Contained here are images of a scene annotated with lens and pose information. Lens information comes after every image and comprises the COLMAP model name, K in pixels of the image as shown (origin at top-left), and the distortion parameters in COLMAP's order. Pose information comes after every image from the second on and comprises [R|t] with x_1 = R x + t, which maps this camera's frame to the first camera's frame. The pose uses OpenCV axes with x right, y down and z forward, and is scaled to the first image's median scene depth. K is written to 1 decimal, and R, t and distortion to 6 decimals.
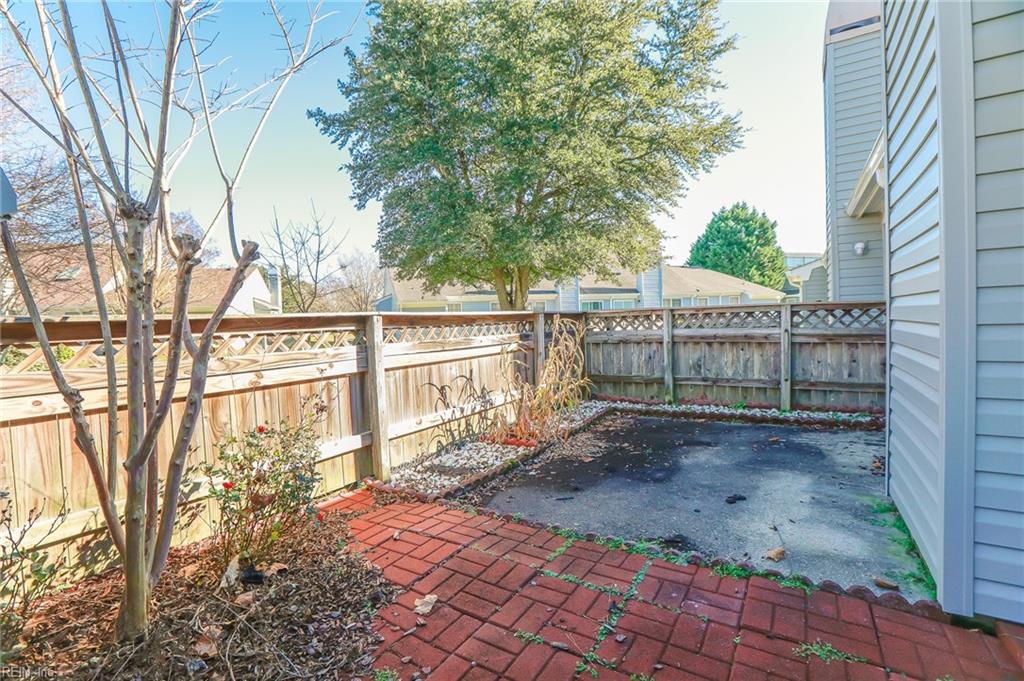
lens RADIAL K [[470.6, 0, 492.3], [0, 470.6, 336.2], [0, 0, 1]] dist [-0.029161, 0.011711]
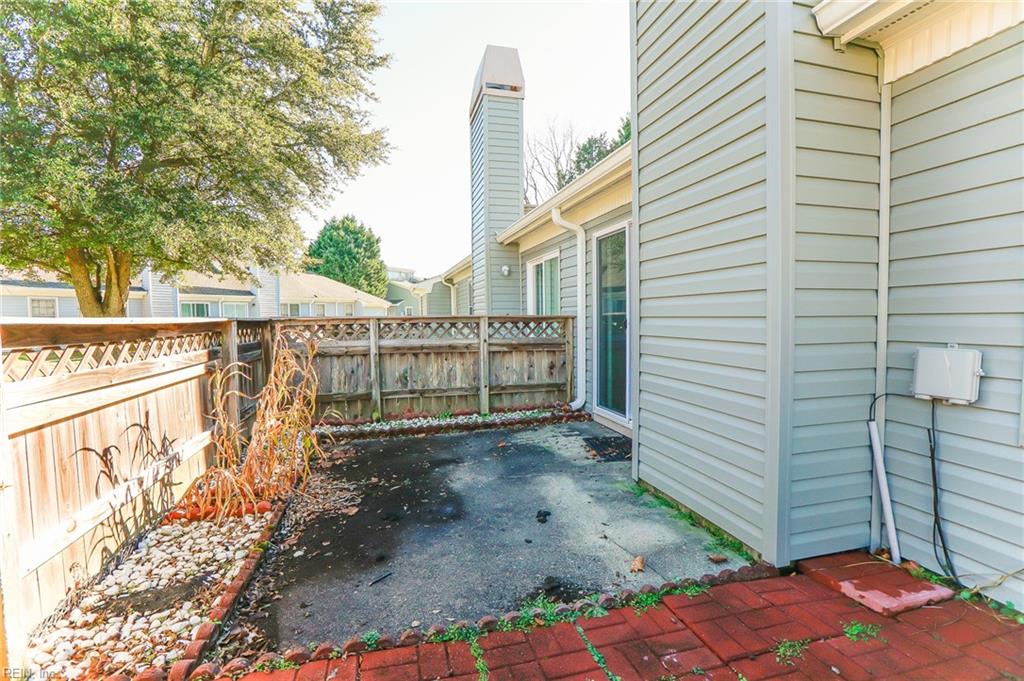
lens RADIAL K [[473.9, 0, 490.5], [0, 473.9, 340.5], [0, 0, 1]] dist [-0.068870, 0.038567]
pose [[0.680551, -0.012572, 0.732593, -0.159102], [0.013957, 0.999894, 0.004193, -0.016279], [-0.732568, 0.007371, 0.680654, 0.232228]]
